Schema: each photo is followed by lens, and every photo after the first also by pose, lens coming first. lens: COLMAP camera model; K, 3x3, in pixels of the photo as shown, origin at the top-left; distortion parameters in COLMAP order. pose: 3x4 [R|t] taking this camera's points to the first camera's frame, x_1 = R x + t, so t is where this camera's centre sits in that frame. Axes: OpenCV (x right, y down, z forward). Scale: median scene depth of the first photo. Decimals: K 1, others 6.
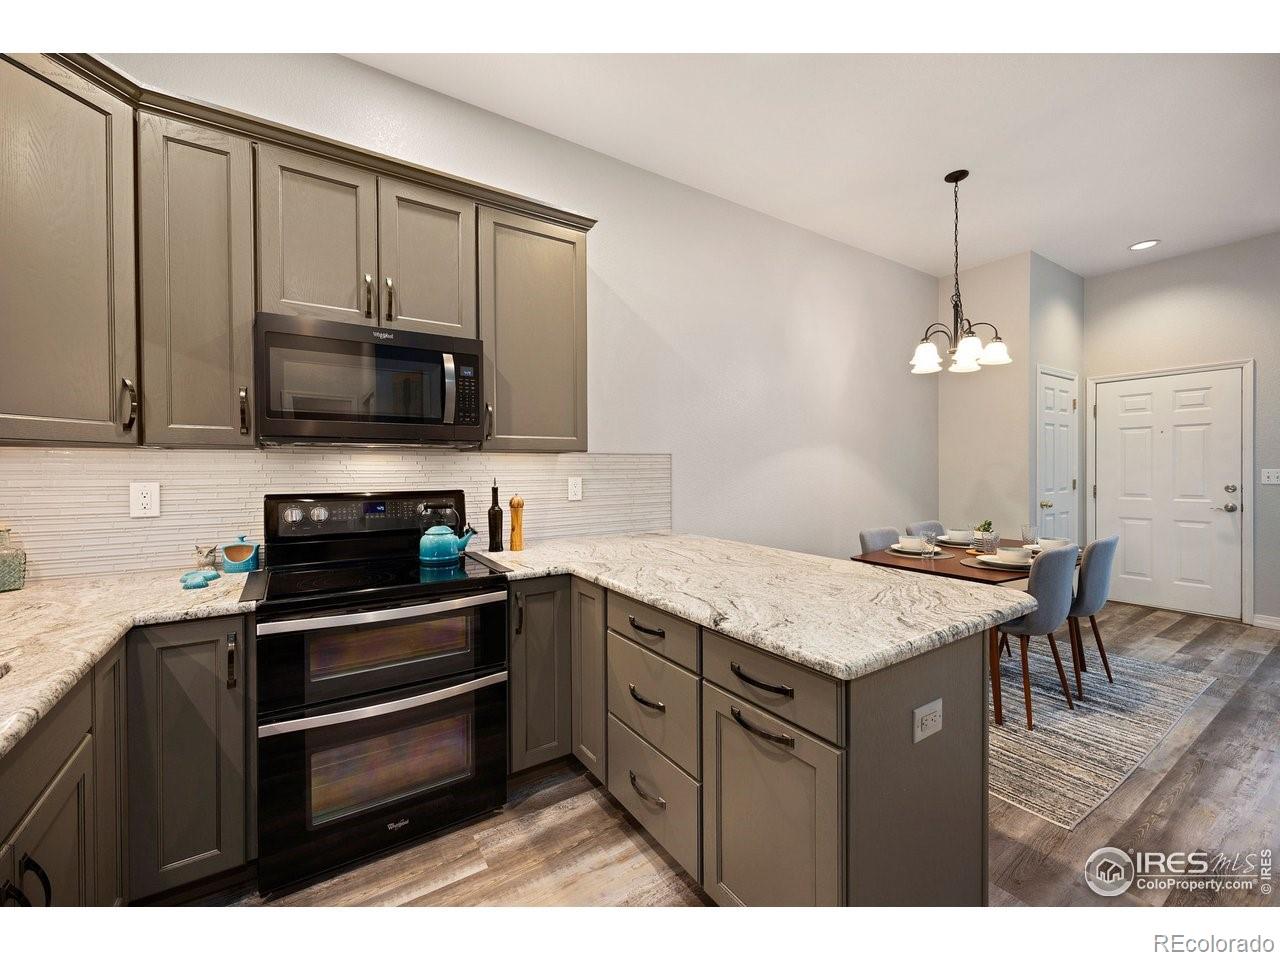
lens RADIAL K [[529.6, 0, 624.5], [0, 529.6, 476.6], [0, 0, 1]] dist [-0.000713, -0.000300]
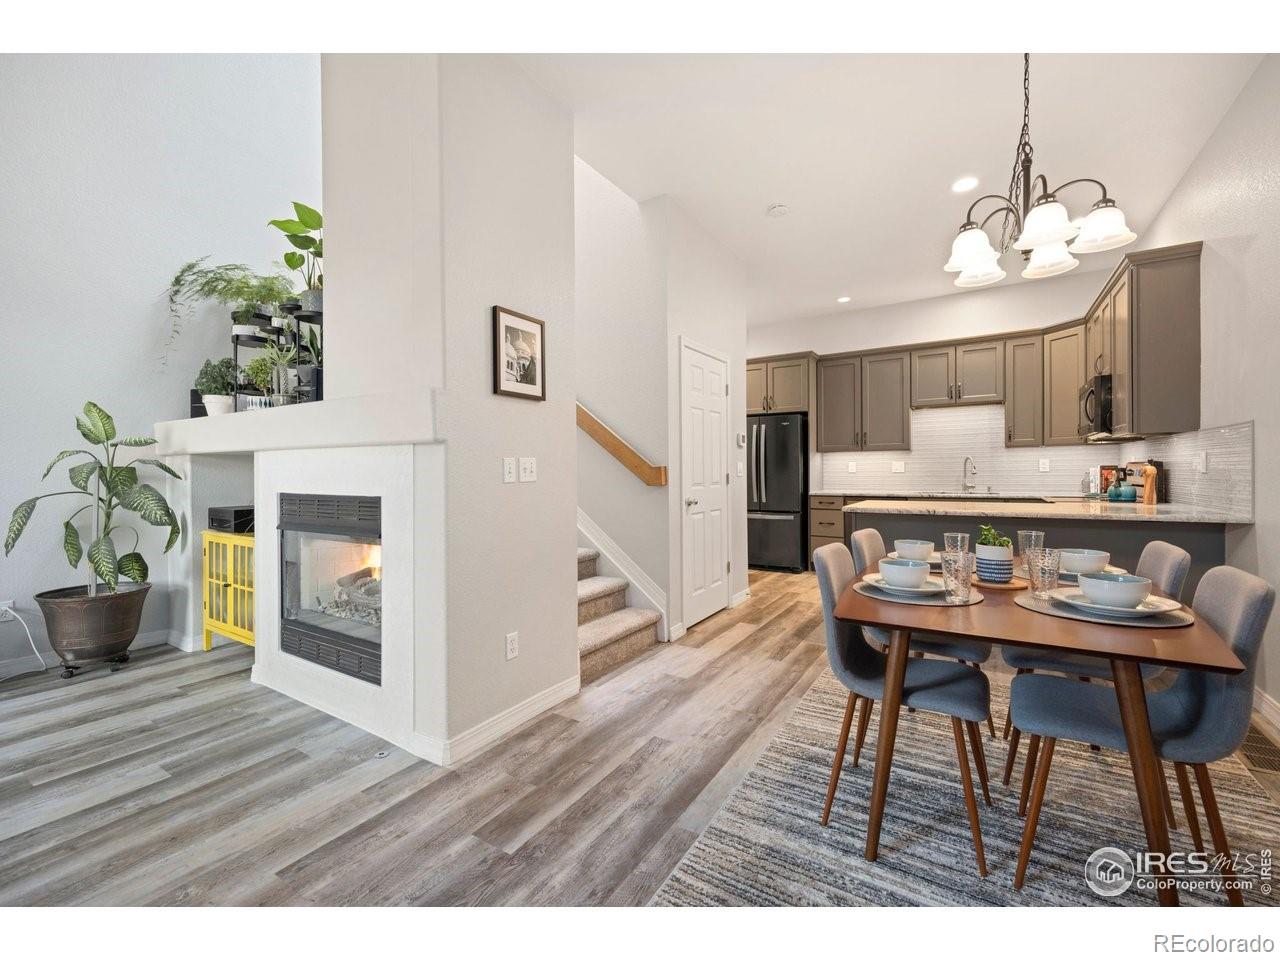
lens RADIAL K [[529.6, 0, 624.5], [0, 529.6, 476.6], [0, 0, 1]] dist [-0.000713, -0.000300]
pose [[-0.919684, 0.016699, -0.392303, 1.991845], [0.007055, 0.999637, 0.026012, 0.021213], [0.392595, 0.021155, -0.919468, 2.132749]]
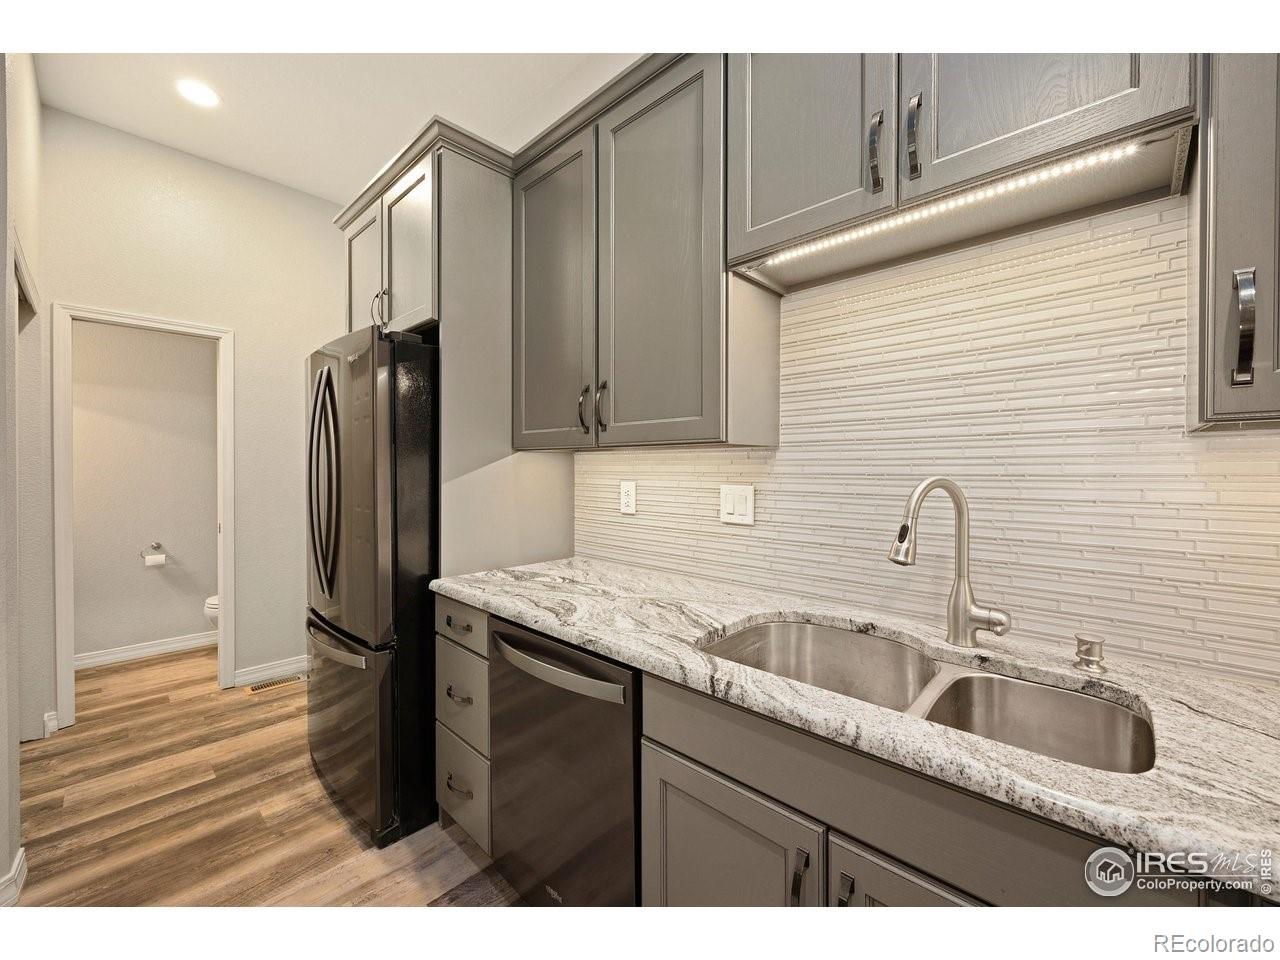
lens RADIAL K [[516.6, 0, 665.0], [0, 516.6, 475.7], [0, 0, 1]] dist [0.002949, 0.000441]
pose [[-0.965555, 0.002327, -0.260190, -0.252828], [-0.003410, 0.999761, 0.021596, -0.009165], [0.260178, 0.021740, -0.965316, 0.760883]]
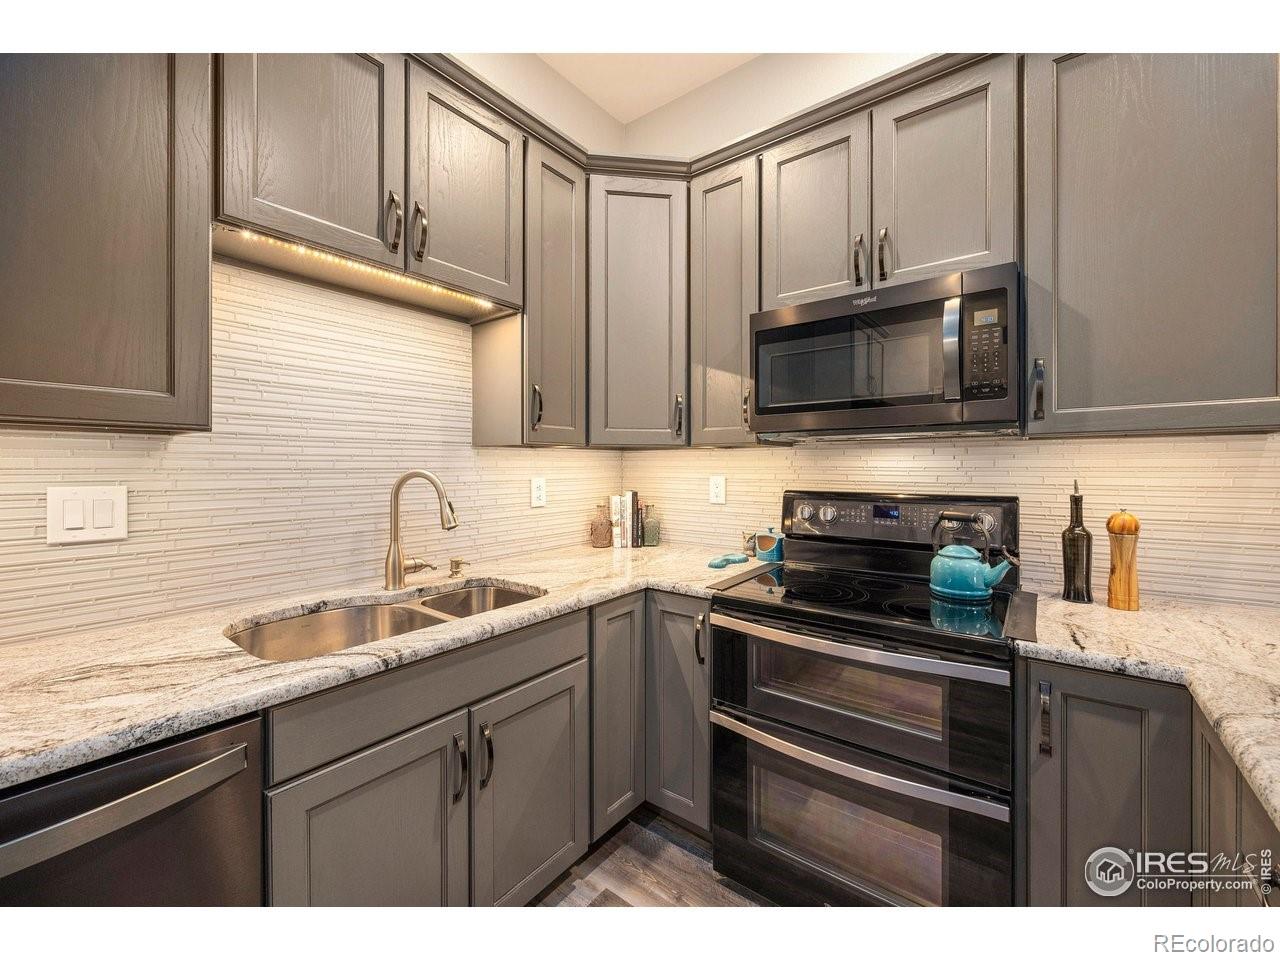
lens RADIAL K [[513.0, 0, 634.6], [0, 513.0, 470.0], [0, 0, 1]] dist [-0.006488, 0.000168]
pose [[0.340103, 0.009682, -0.940338, 0.154079], [-0.014068, 0.999887, 0.005207, -0.005877], [0.940283, 0.011457, 0.340201, 0.375618]]
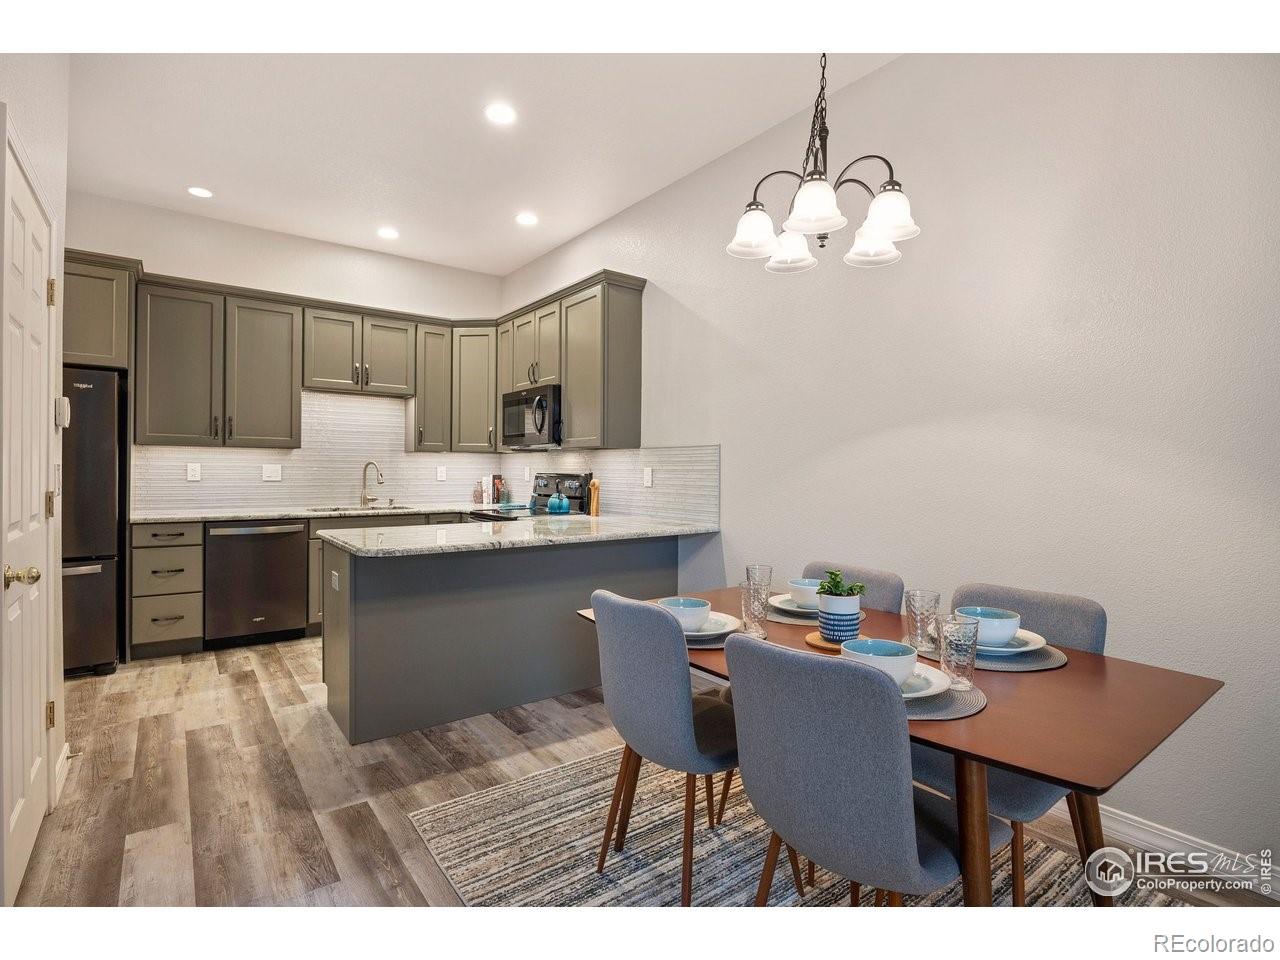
lens RADIAL K [[632.2, 0, 643.3], [0, 632.2, 476.2], [0, 0, 1]] dist [-0.019942, 0.000275]
pose [[0.068701, 0.013565, -0.997545, 1.880991], [-0.025497, 0.999605, 0.011837, 0.004288], [0.997311, 0.024622, 0.069019, 1.237711]]
